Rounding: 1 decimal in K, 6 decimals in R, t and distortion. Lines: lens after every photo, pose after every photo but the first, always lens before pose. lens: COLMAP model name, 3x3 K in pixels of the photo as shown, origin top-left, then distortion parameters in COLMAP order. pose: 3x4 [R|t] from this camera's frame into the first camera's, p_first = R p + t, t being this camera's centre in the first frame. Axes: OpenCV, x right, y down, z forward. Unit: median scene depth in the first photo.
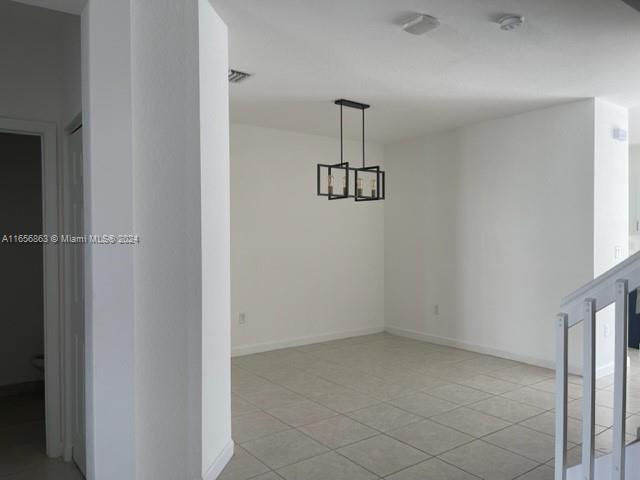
lens RADIAL K [[482.7, 0, 320.1], [0, 482.7, 240.5], [0, 0, 1]] dist [0.052582, -0.069798]
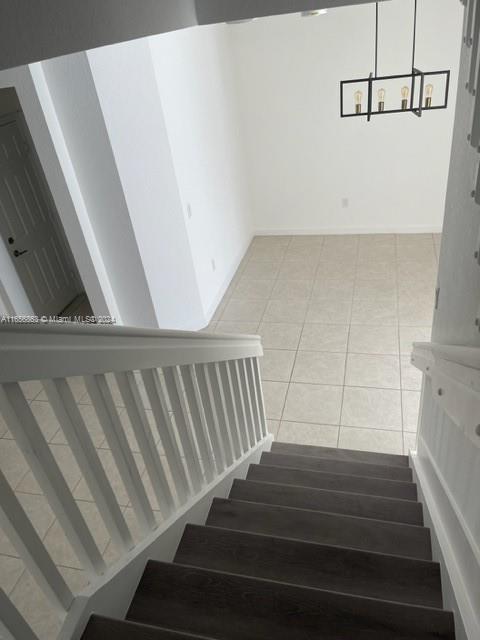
lens RADIAL K [[482.7, 0, 239.4], [0, 482.7, 319.9], [0, 0, 1]] dist [0.052582, -0.069798]
pose [[0.627704, 0.357373, -0.691572, 0.685419], [0.122028, 0.832239, 0.540822, -0.306202], [0.768829, -0.423867, 0.478790, 0.207582]]
